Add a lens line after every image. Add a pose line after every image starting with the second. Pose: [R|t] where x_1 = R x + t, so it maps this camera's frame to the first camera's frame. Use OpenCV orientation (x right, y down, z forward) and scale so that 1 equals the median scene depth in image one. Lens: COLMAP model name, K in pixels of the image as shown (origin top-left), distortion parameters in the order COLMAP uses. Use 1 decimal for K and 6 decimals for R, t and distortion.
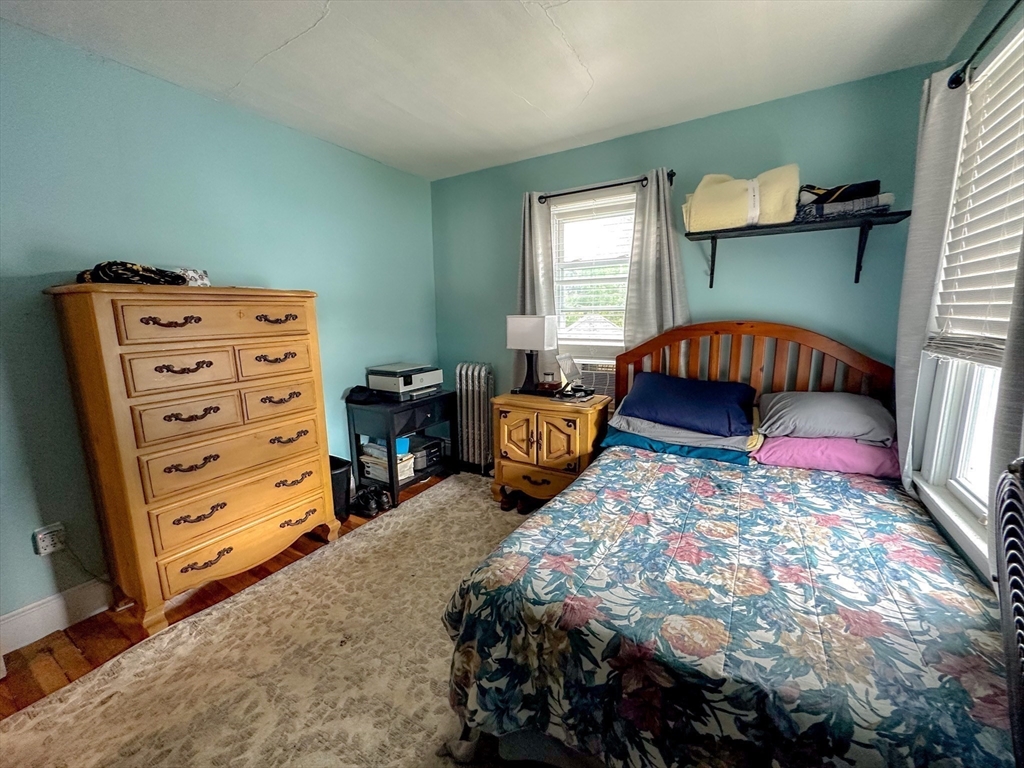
lens RADIAL K [[407.6, 0, 512.5], [0, 407.6, 381.8], [0, 0, 1]] dist [0.000696, 0.000370]
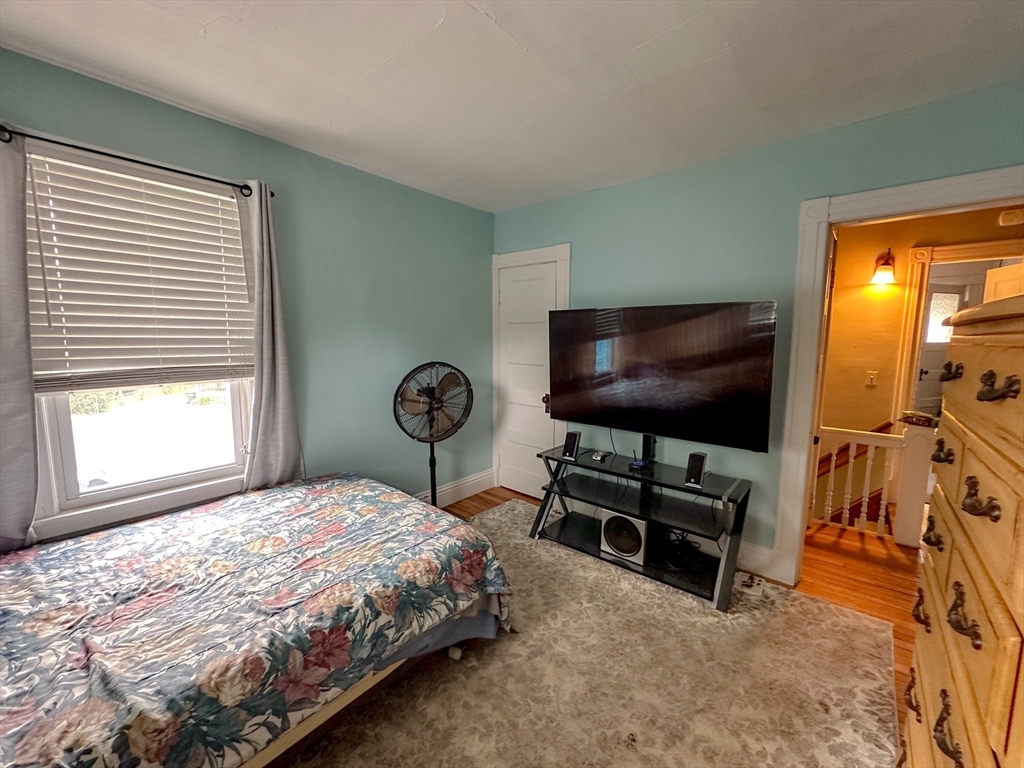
lens RADIAL K [[407.6, 0, 512.4], [0, 407.6, 383.9], [0, 0, 1]] dist [0.000696, 0.000370]
pose [[-0.986188, -0.009617, 0.165353, -0.381935], [0.036726, 0.960767, 0.274913, -0.390387], [-0.161510, 0.277188, -0.947144, 2.060180]]
